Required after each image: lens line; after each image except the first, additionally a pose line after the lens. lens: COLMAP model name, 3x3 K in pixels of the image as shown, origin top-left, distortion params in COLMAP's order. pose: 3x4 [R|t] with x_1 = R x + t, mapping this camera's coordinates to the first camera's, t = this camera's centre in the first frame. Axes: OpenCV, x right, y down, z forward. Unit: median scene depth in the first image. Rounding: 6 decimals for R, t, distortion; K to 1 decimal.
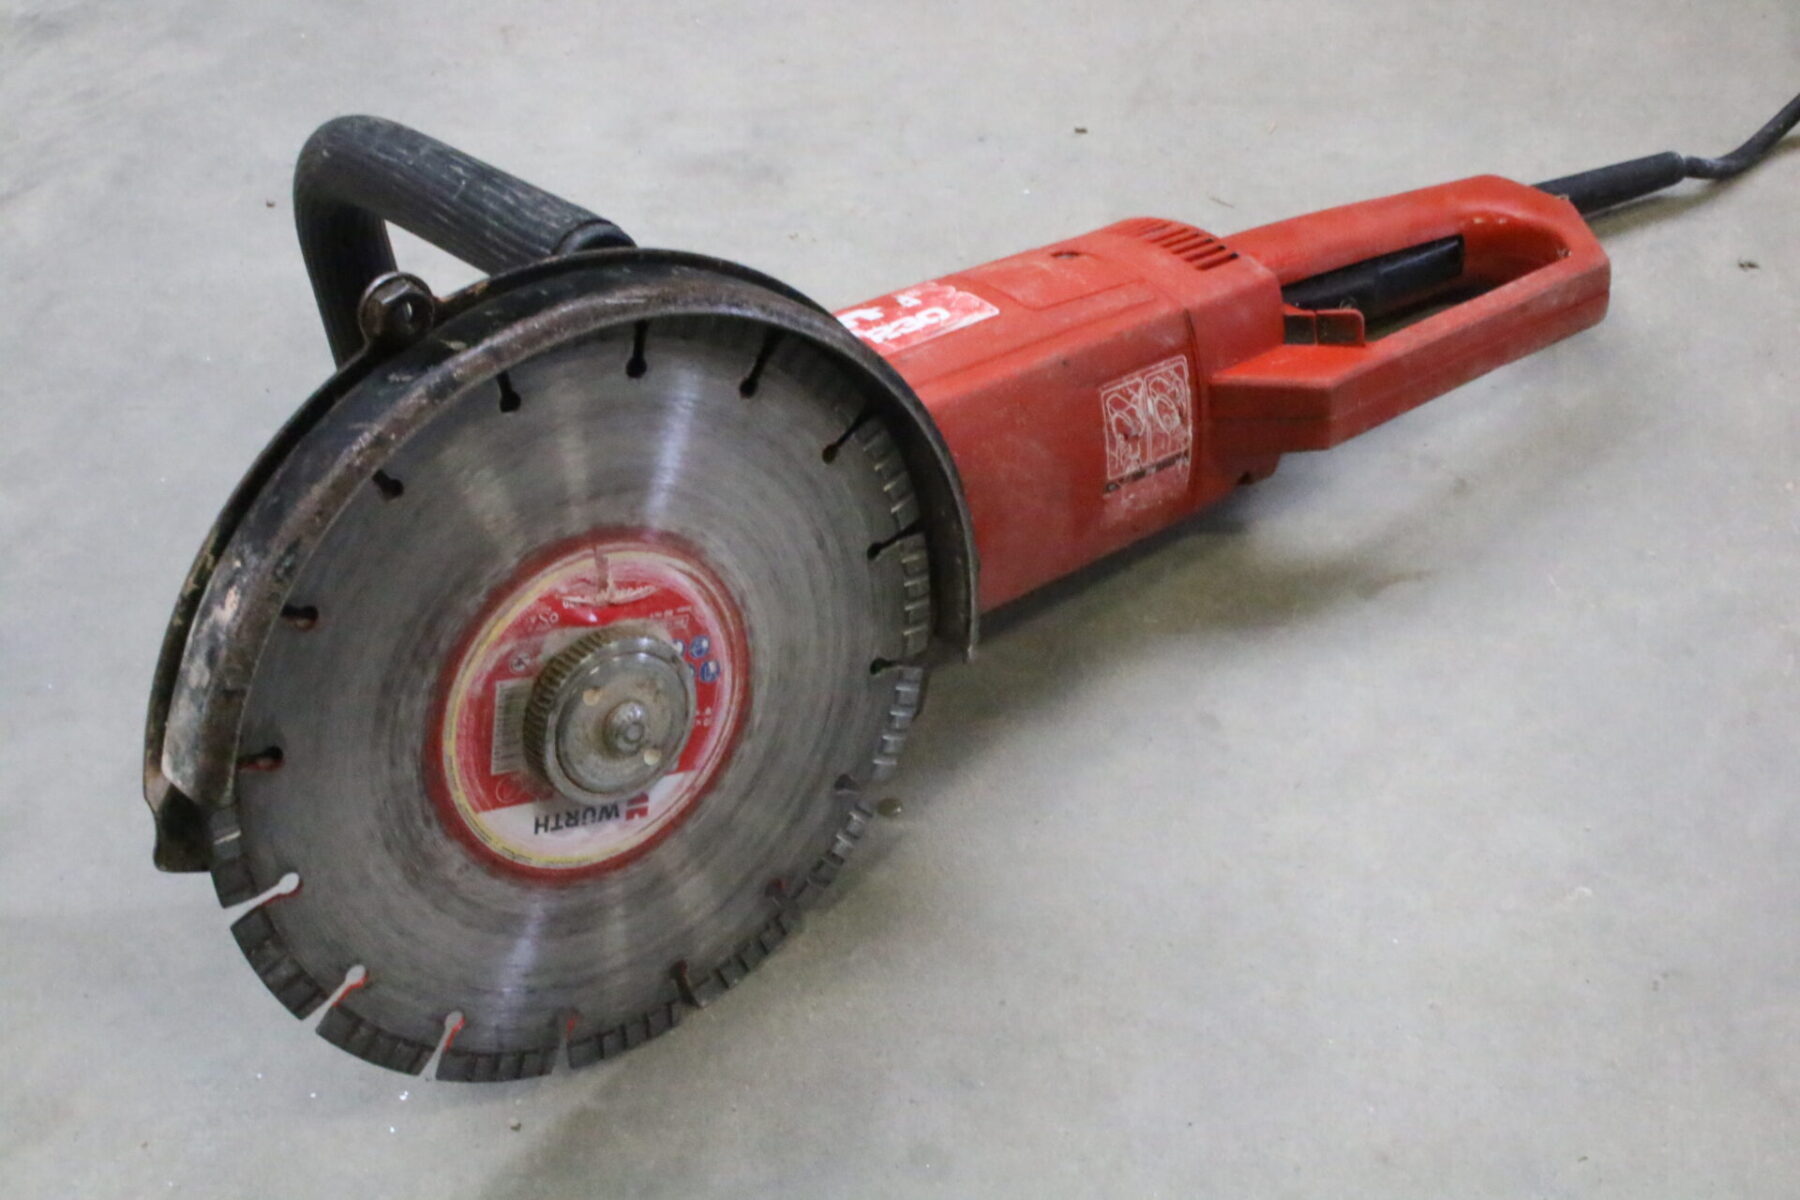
lens RADIAL K [[2661.0, 0, 900.0], [0, 2661.0, 600.0], [0, 0, 1]] dist [-0.010537, 0.019660]
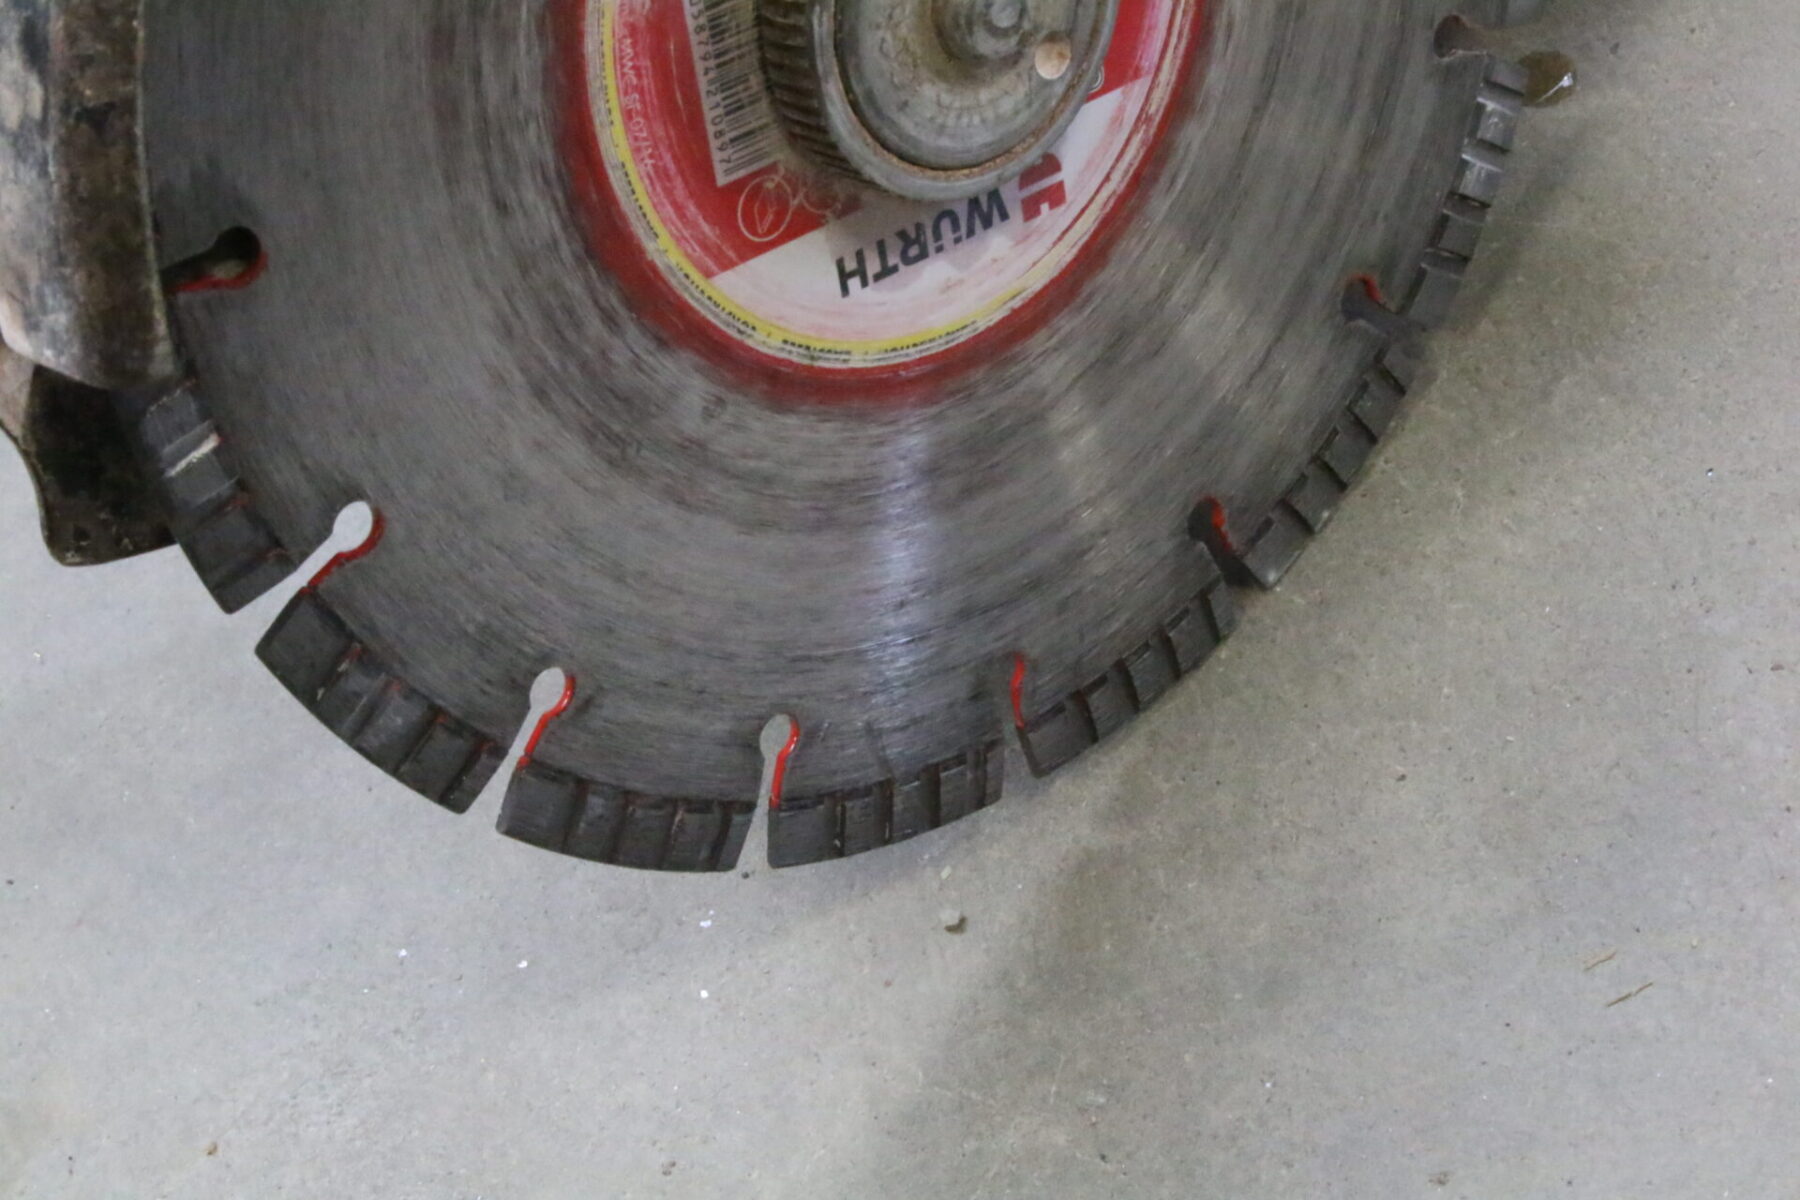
lens RADIAL K [[4641.0, 0, 900.0], [0, 4641.0, 600.0], [0, 0, 1]] dist [0.038107, 0.744398]
pose [[0.963272, -0.245792, -0.108140, -0.055840], [0.258673, 0.957449, 0.127980, 0.039251], [0.072082, -0.151252, 0.985864, 0.219470]]
